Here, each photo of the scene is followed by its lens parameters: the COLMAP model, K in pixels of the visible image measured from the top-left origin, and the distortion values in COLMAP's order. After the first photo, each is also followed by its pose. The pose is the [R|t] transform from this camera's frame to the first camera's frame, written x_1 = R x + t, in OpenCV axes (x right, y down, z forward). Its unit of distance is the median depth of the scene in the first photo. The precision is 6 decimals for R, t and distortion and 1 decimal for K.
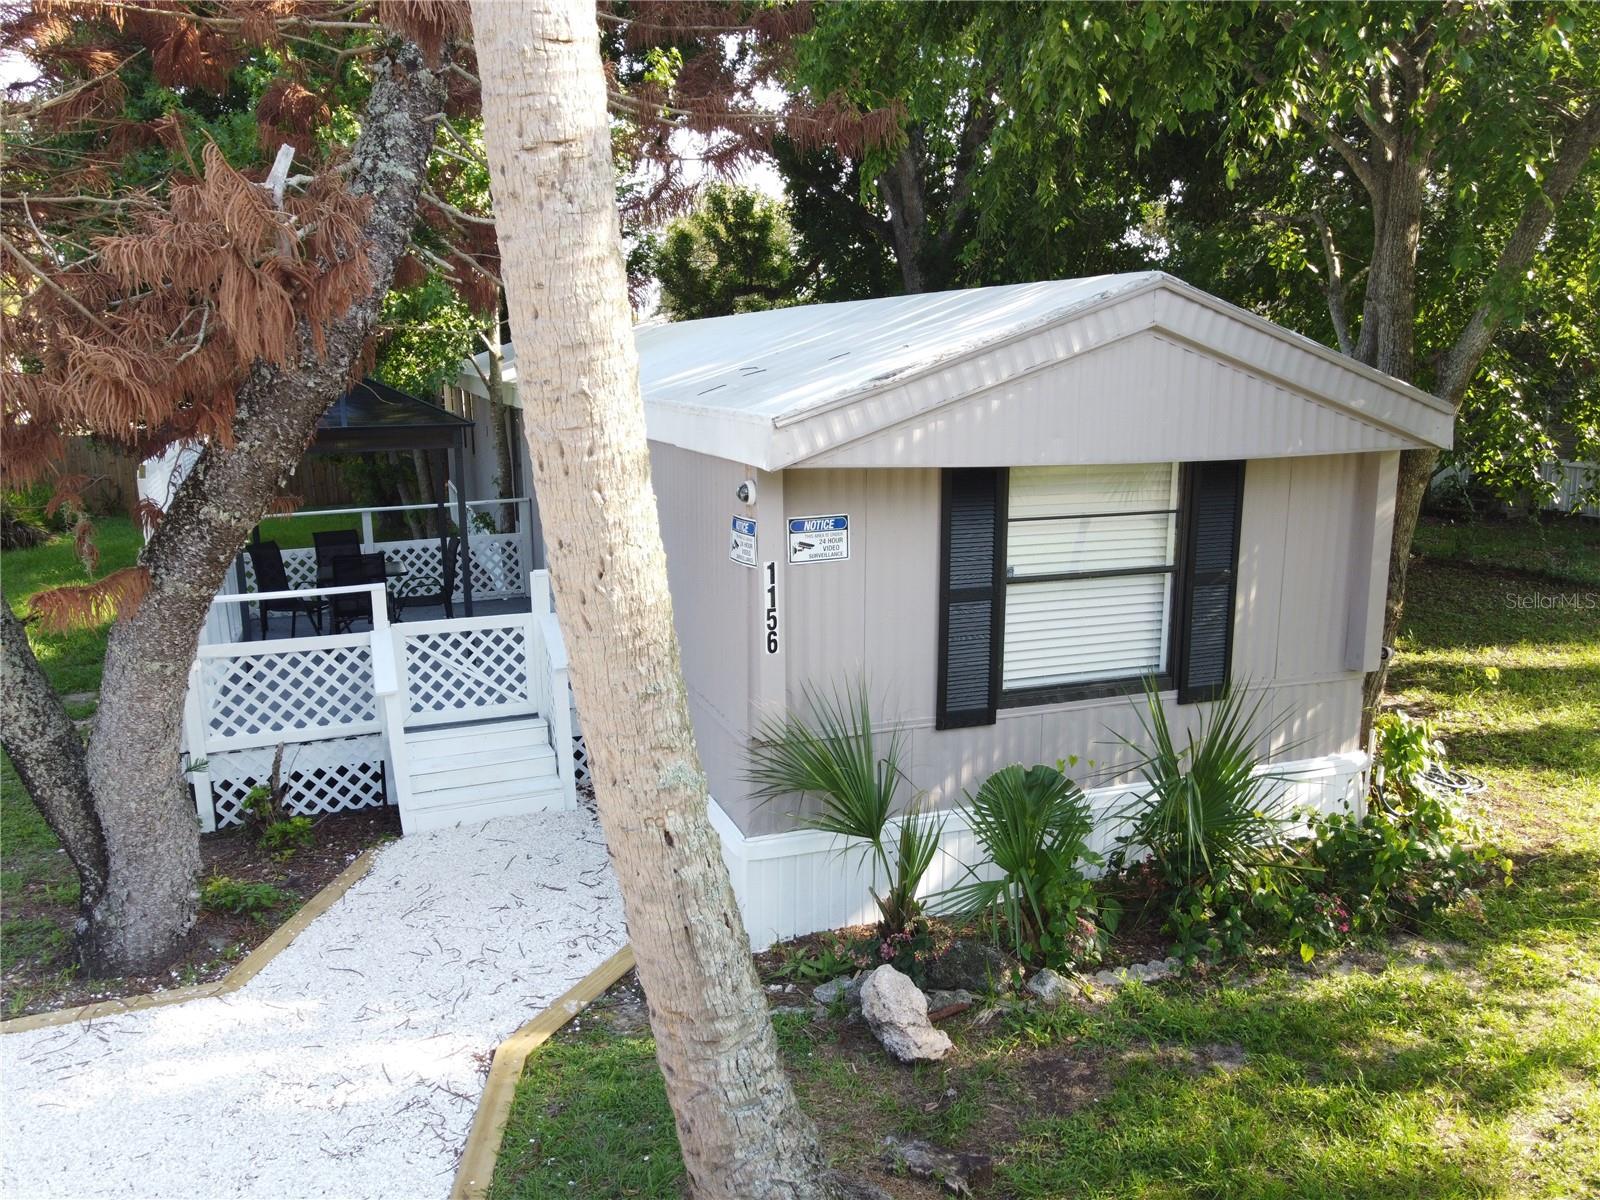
lens RADIAL K [[1221.4, 0, 802.4], [0, 1221.4, 602.0], [0, 0, 1]] dist [0.006966, 0.021653]
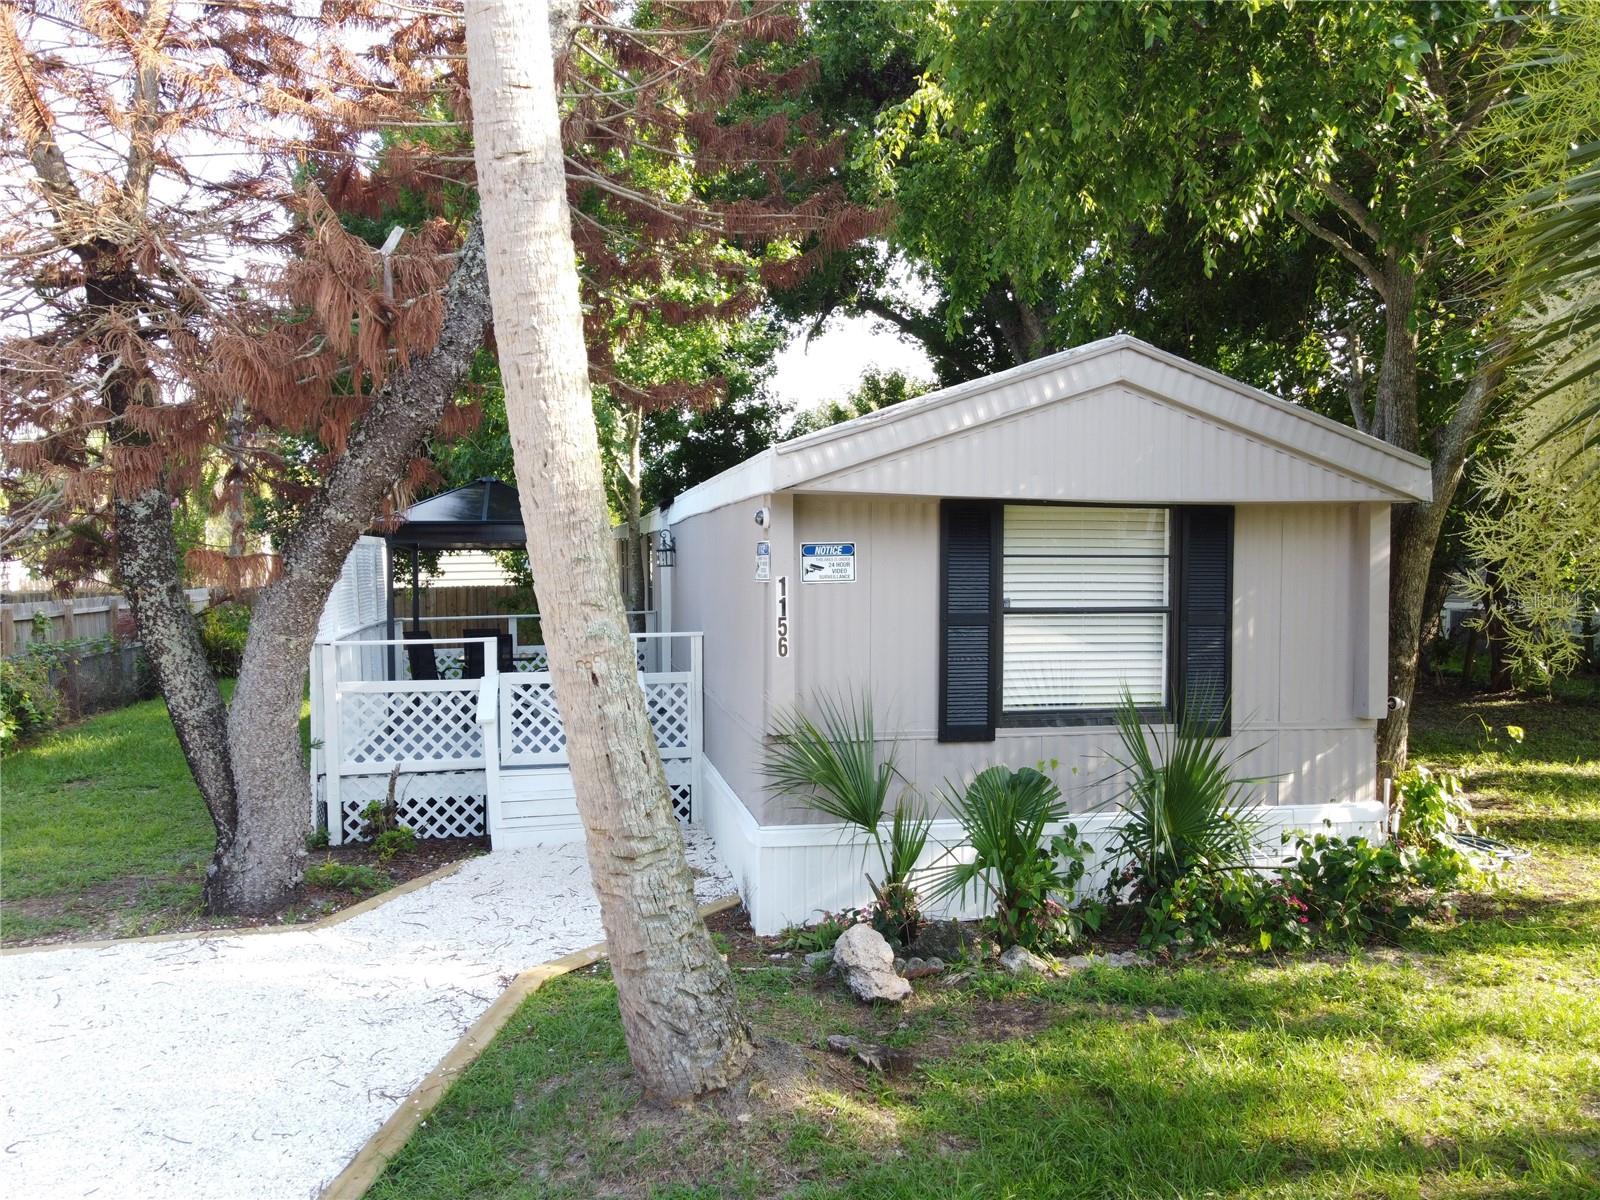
lens RADIAL K [[1221.4, 0, 802.2], [0, 1221.4, 603.3], [0, 0, 1]] dist [0.006966, 0.021653]
pose [[0.987903, 0.009481, -0.154782, 0.159789], [-0.034590, 0.986454, -0.160349, 0.164262], [0.151165, 0.163764, 0.974849, -0.123376]]
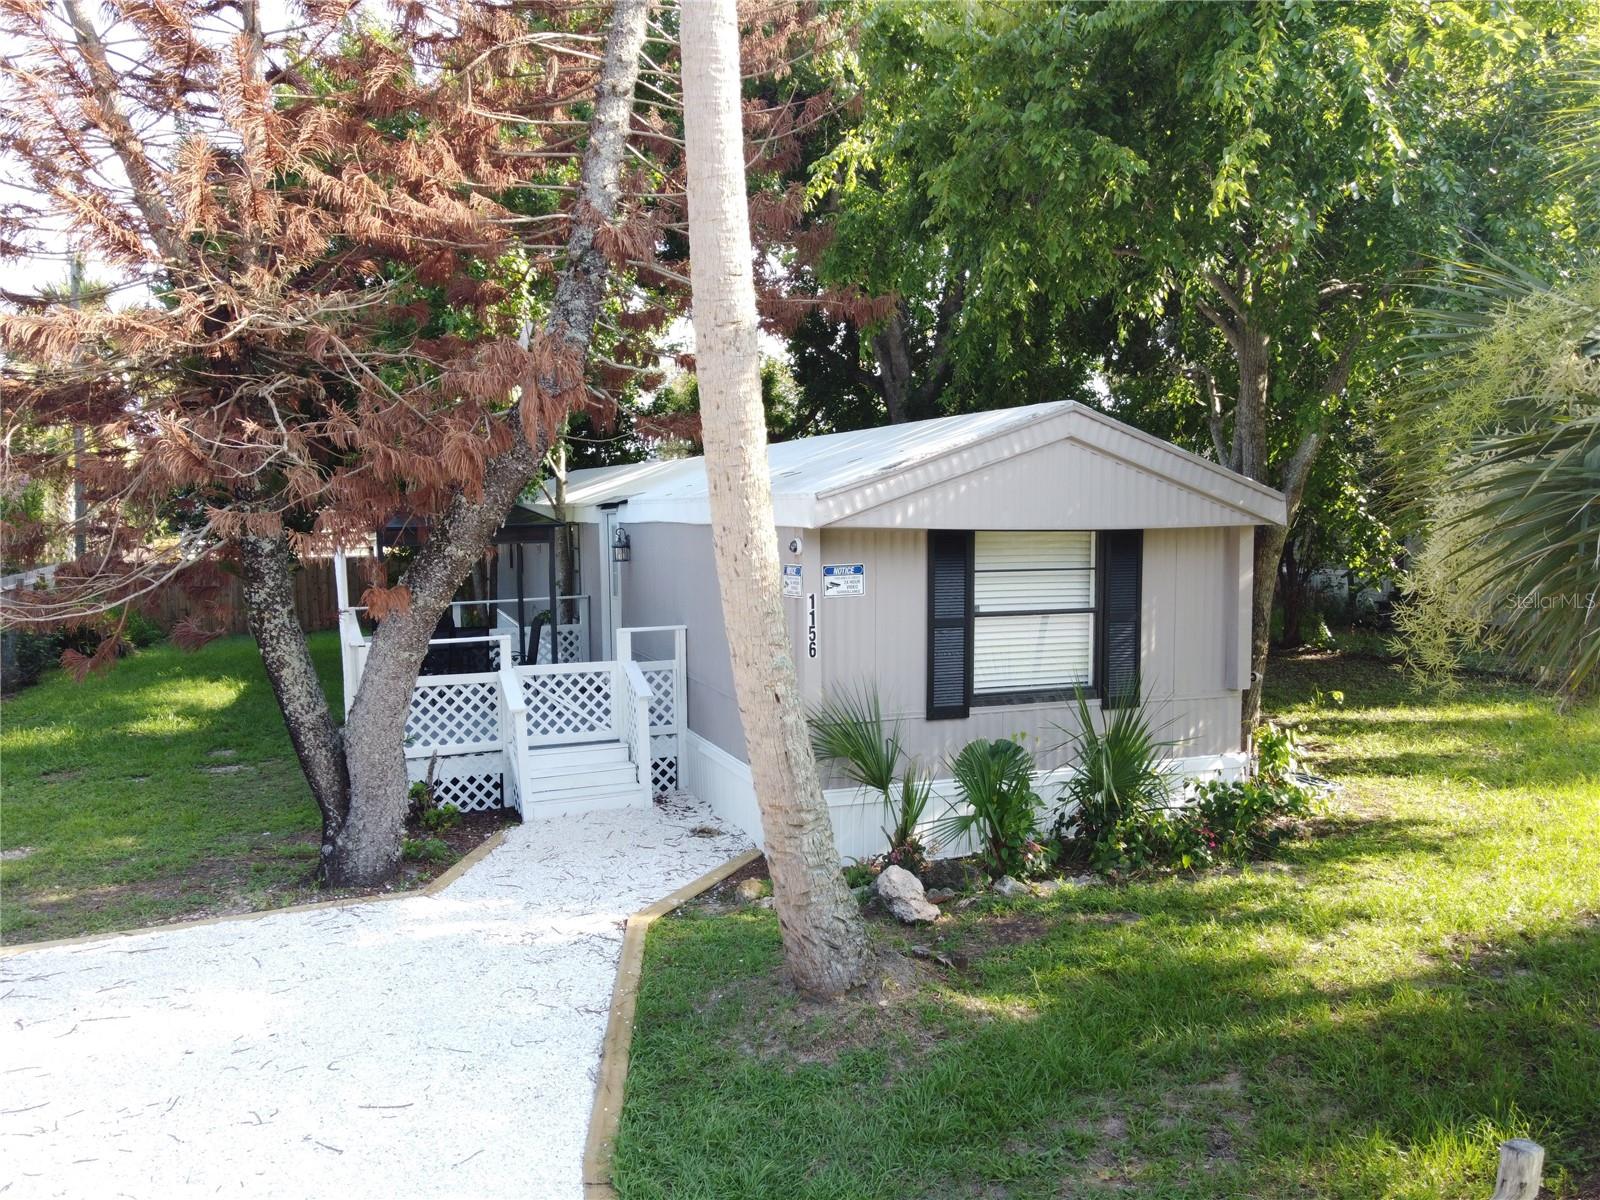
lens RADIAL K [[1221.4, 0, 802.2], [0, 1221.4, 602.1], [0, 0, 1]] dist [0.006966, 0.021653]
pose [[0.999947, -0.002157, 0.010075, -0.047571], [0.003375, 0.992467, -0.122469, 0.142870], [-0.009735, 0.122496, 0.992421, -0.410280]]
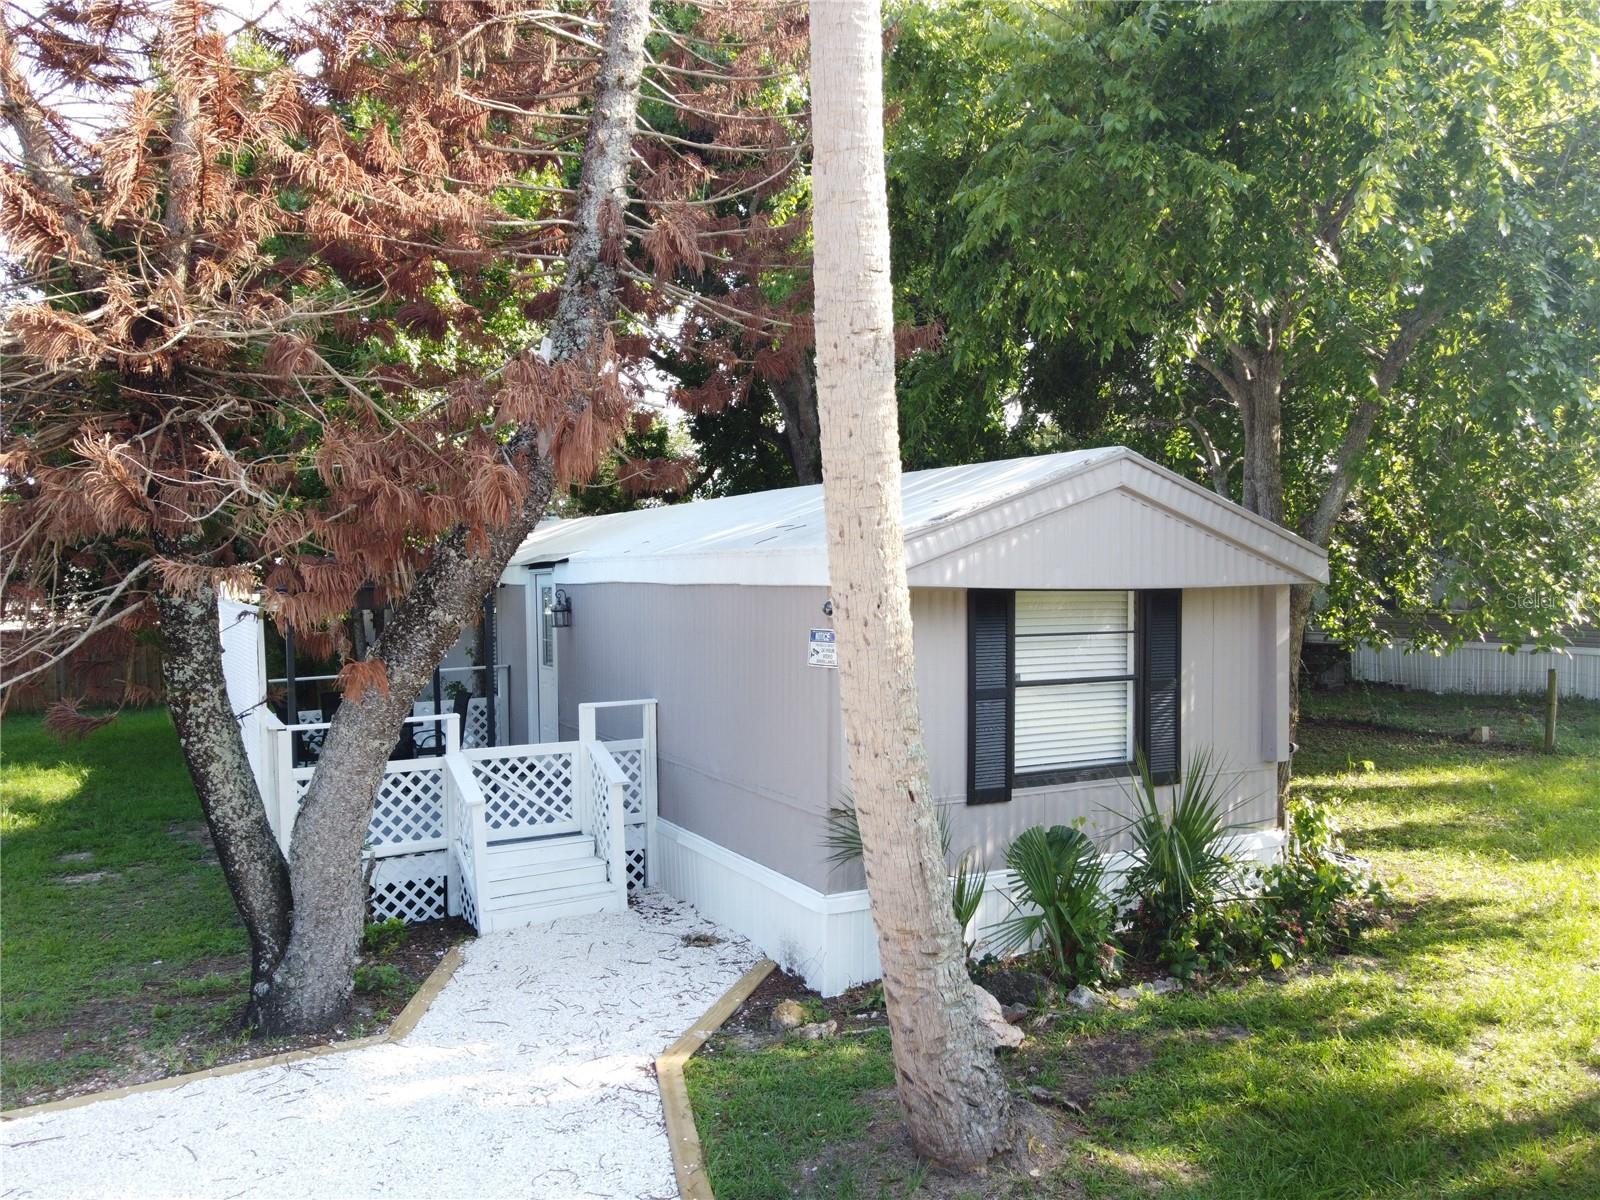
lens RADIAL K [[1221.4, 0, 802.5], [0, 1221.4, 603.2], [0, 0, 1]] dist [0.006966, 0.021653]
pose [[0.990625, -0.005030, 0.136514, -0.225308], [0.028553, 0.984872, -0.170913, 0.111130], [-0.133590, 0.173209, 0.975783, -0.219353]]
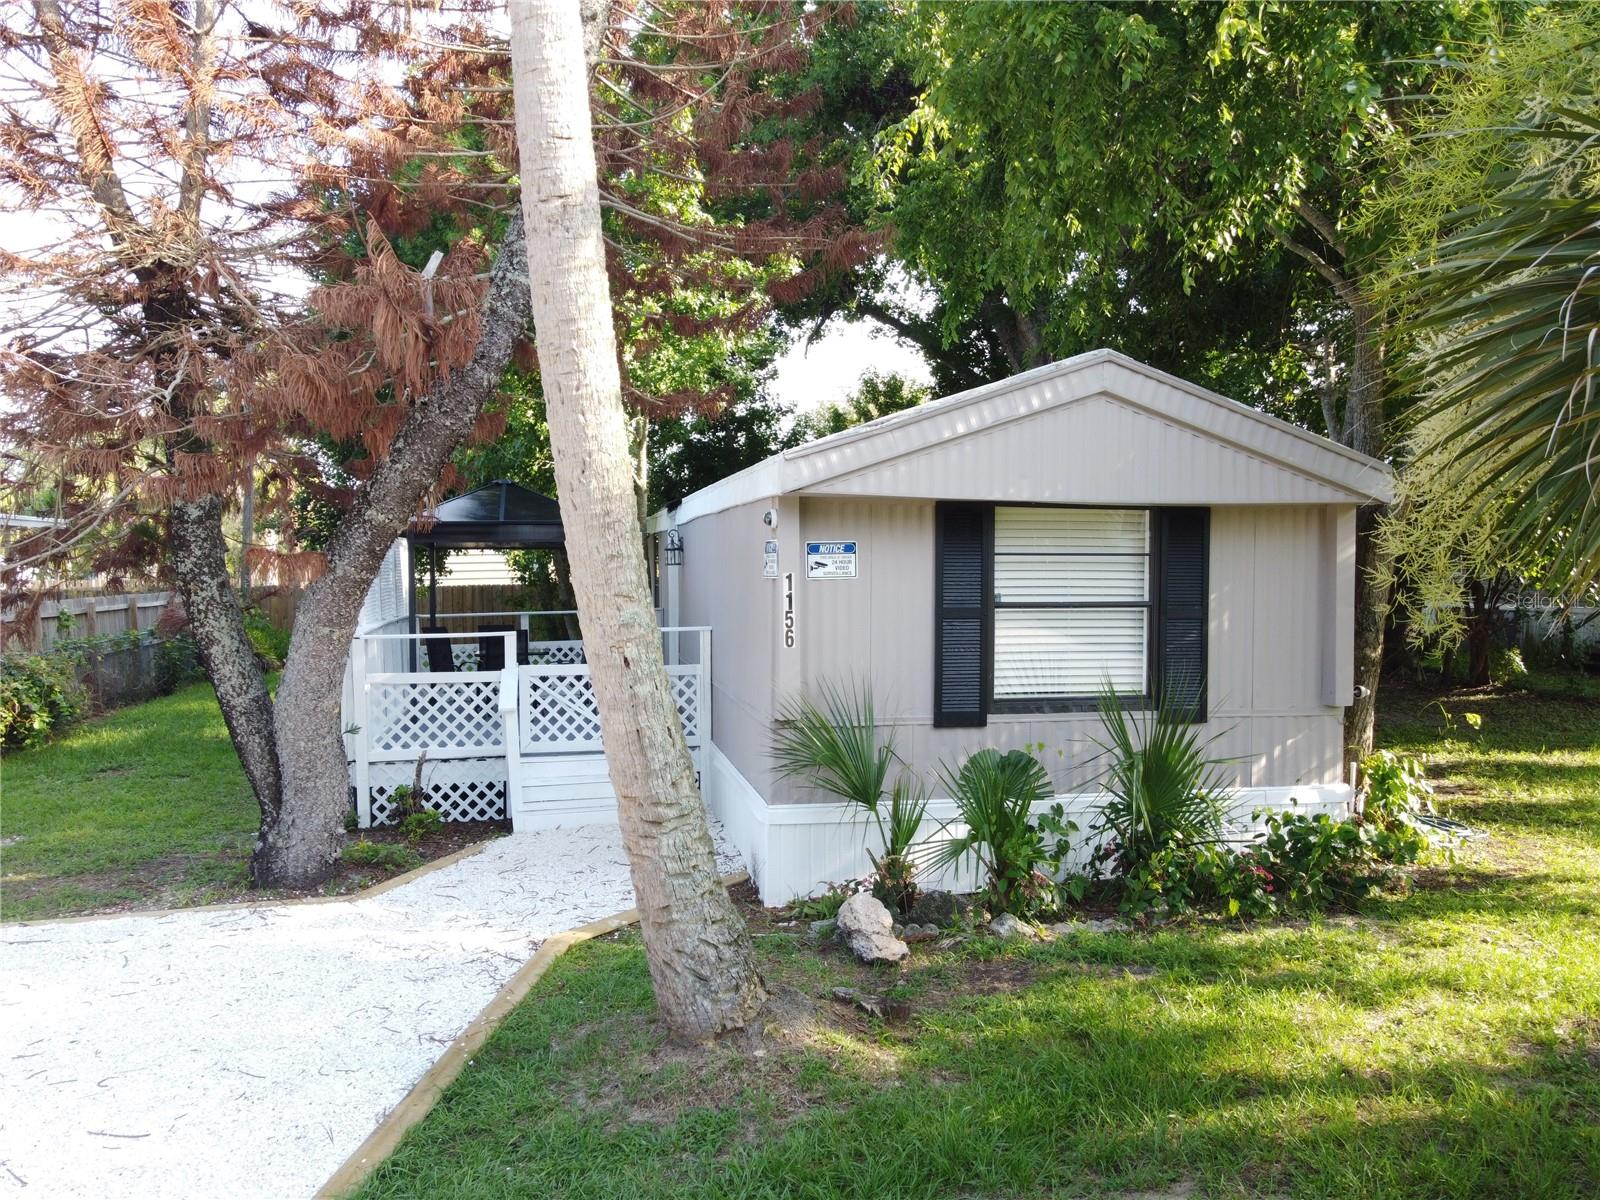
lens RADIAL K [[1221.4, 0, 801.9], [0, 1221.4, 602.6], [0, 0, 1]] dist [0.006966, 0.021653]
pose [[0.988127, 0.009470, -0.153347, 0.165850], [-0.034474, 0.986314, -0.161231, 0.183205], [0.149722, 0.164603, 0.974930, -0.204454]]
